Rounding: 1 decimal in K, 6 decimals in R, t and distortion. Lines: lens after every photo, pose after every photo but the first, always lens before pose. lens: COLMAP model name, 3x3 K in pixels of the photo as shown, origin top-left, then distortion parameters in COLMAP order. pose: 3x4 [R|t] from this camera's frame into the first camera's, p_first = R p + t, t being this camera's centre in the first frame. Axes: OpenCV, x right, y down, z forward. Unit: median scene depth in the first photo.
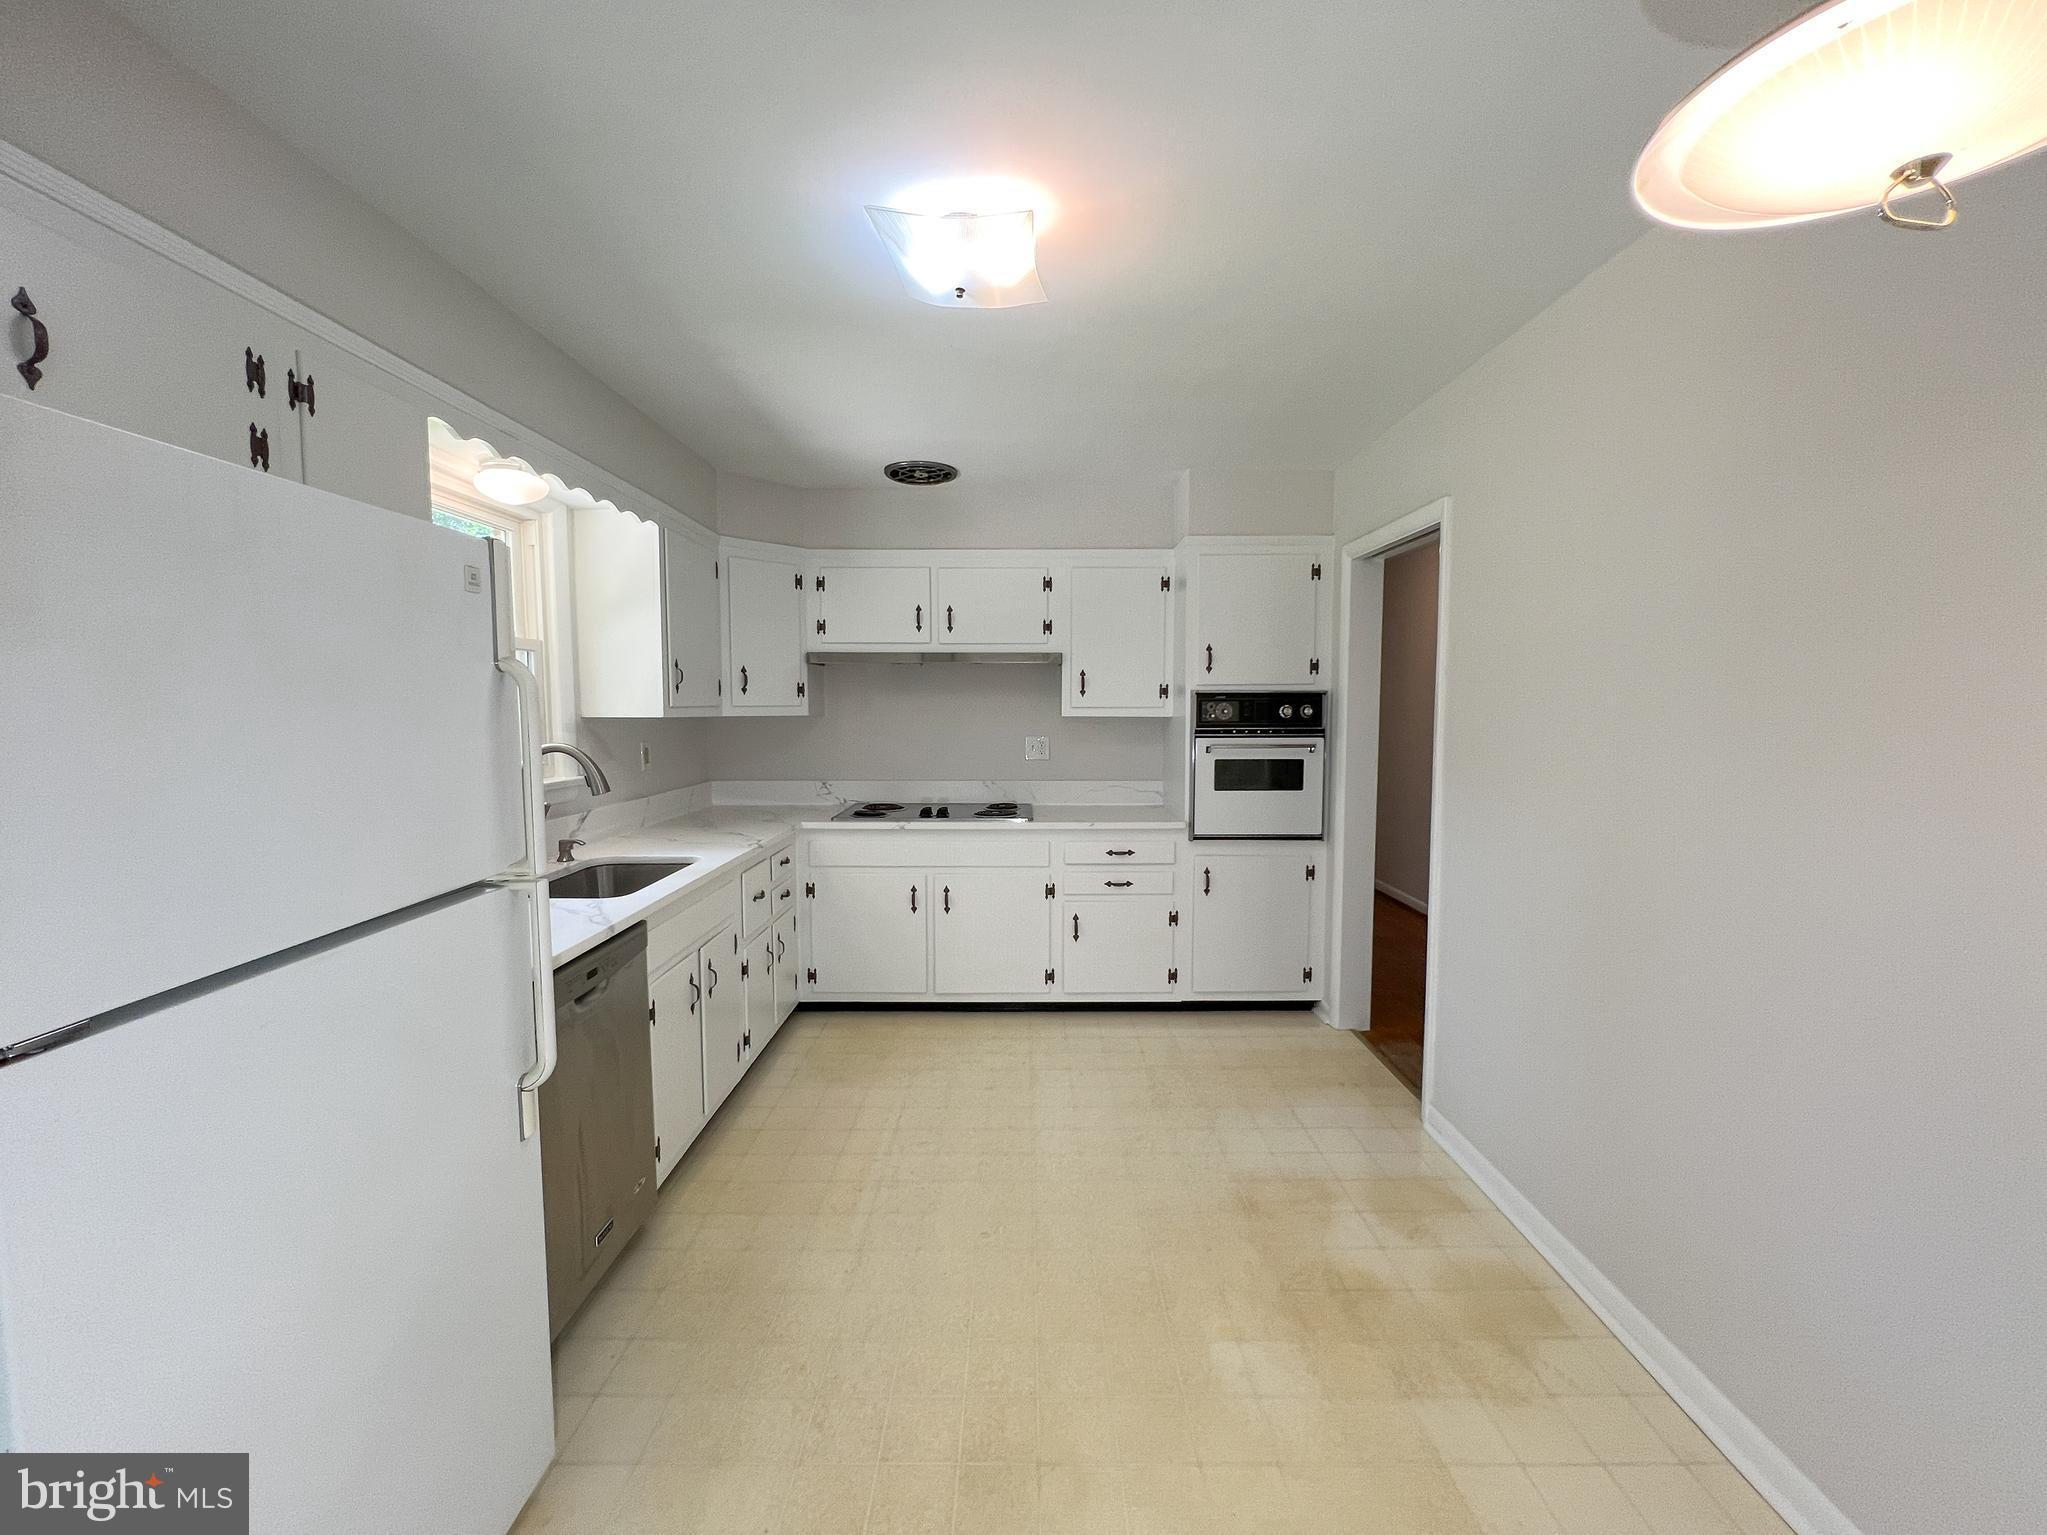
lens RADIAL K [[830.5, 0, 1030.4], [0, 830.5, 761.9], [0, 0, 1]] dist [-0.000757, 0.000053]
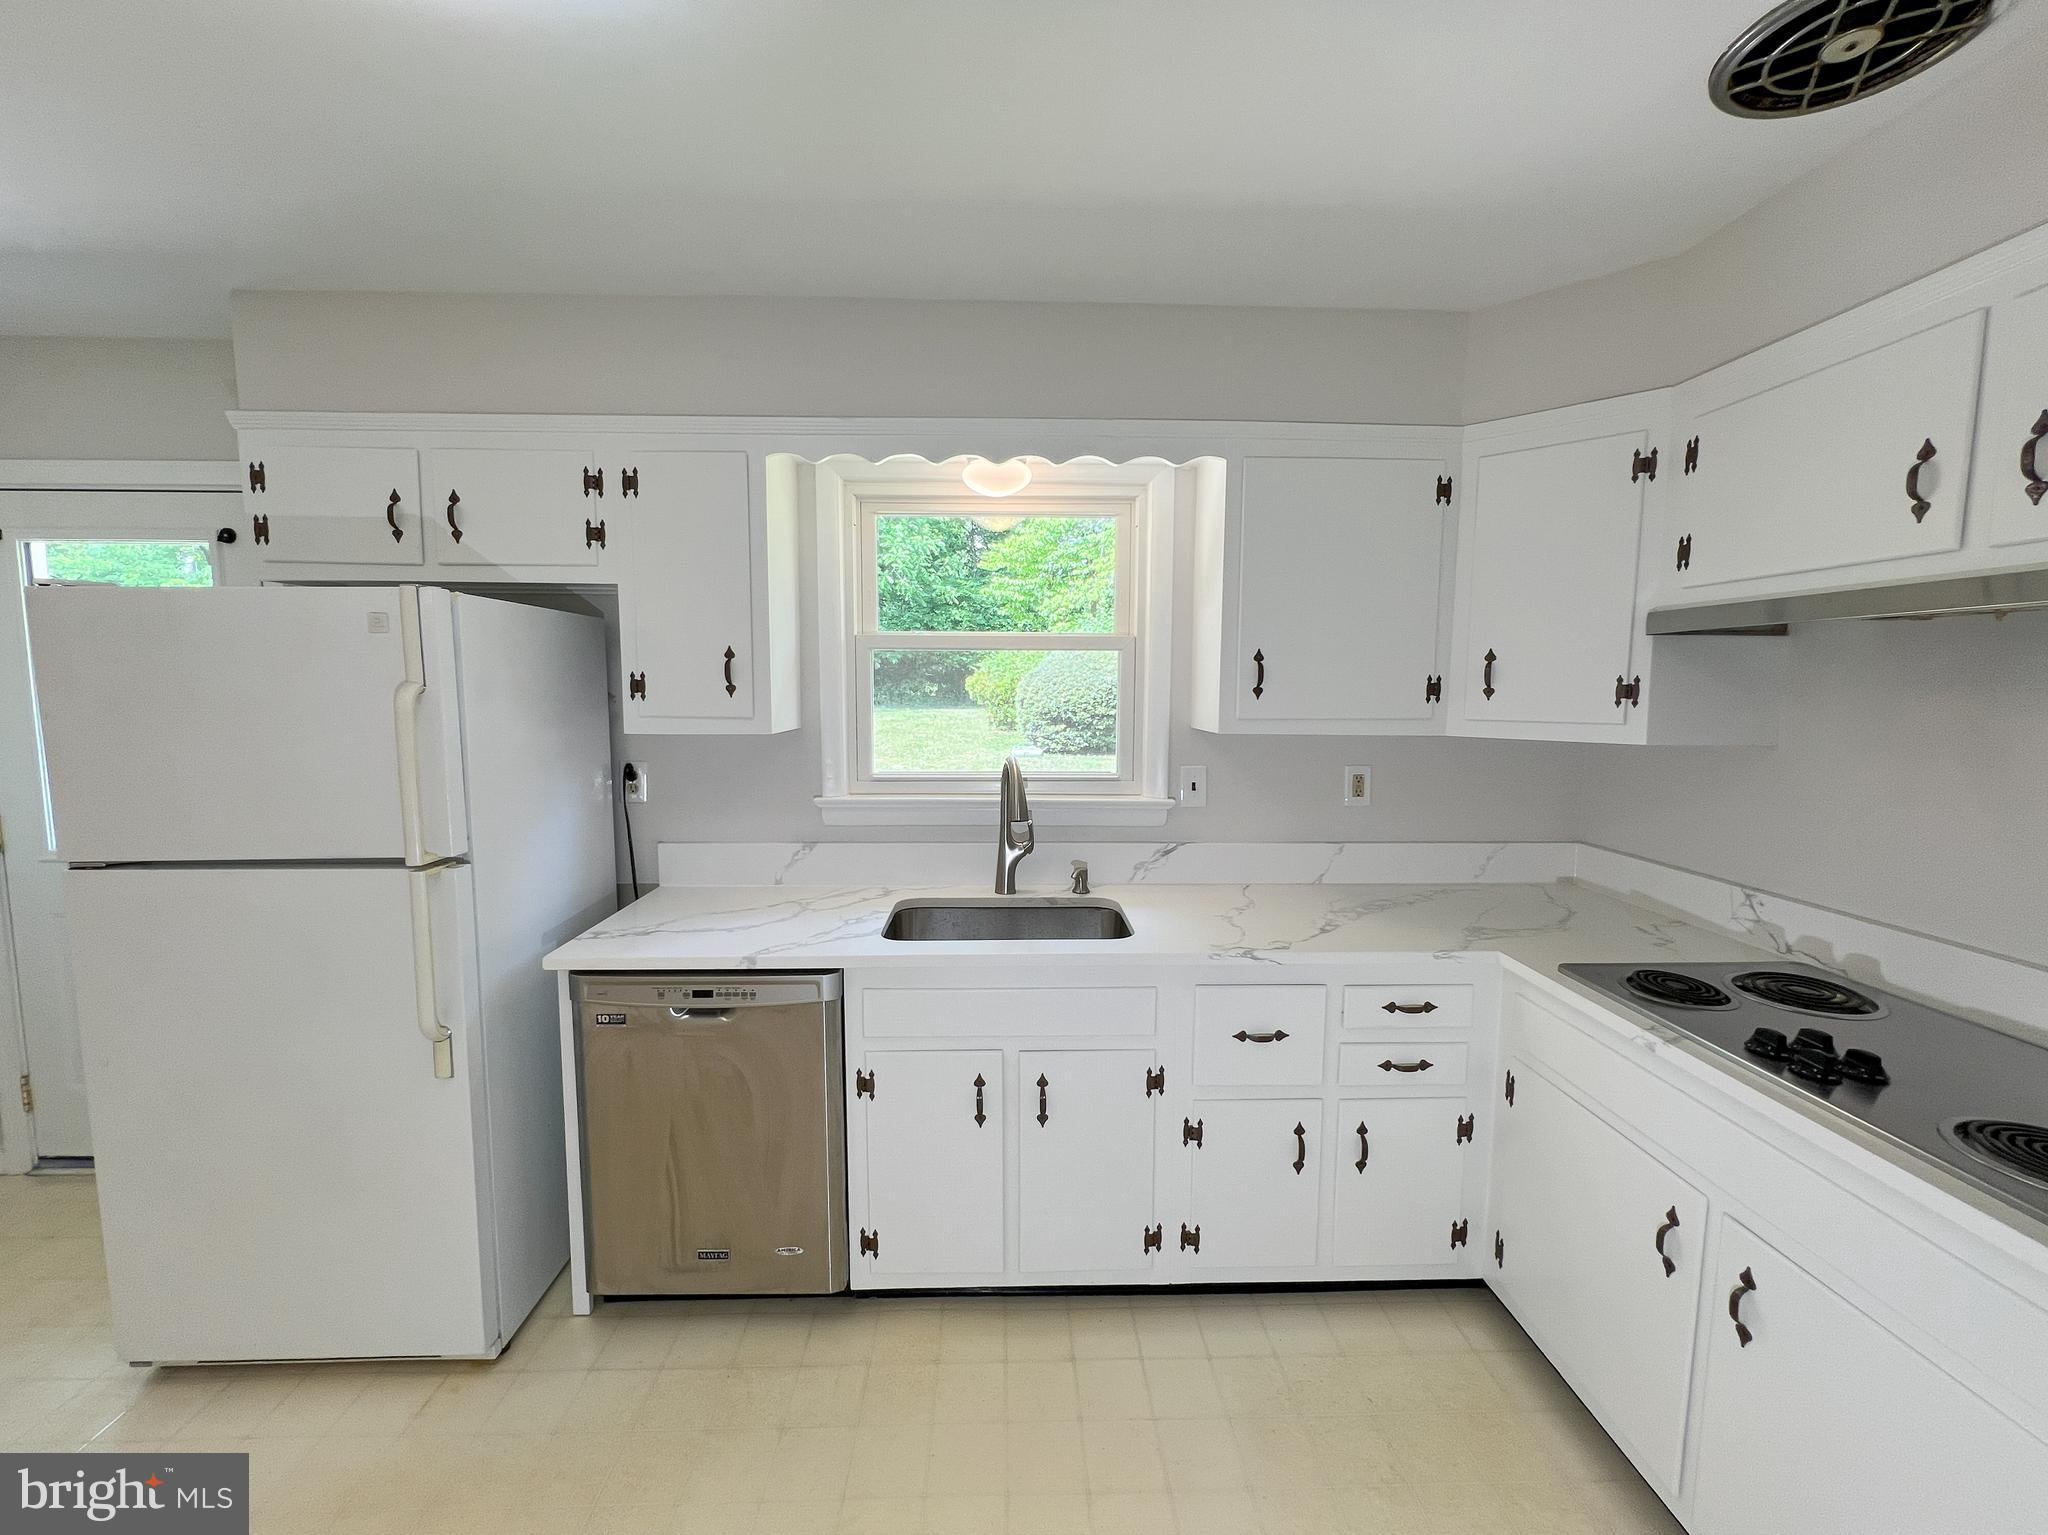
lens RADIAL K [[821.3, 0, 1022.3], [0, 821.3, 763.9], [0, 0, 1]] dist [-0.002289, 0.000247]
pose [[0.019848, 0.098511, -0.994938, 0.243678], [-0.073578, 0.992580, 0.096810, -0.079482], [0.997092, 0.071284, 0.026949, 0.780801]]
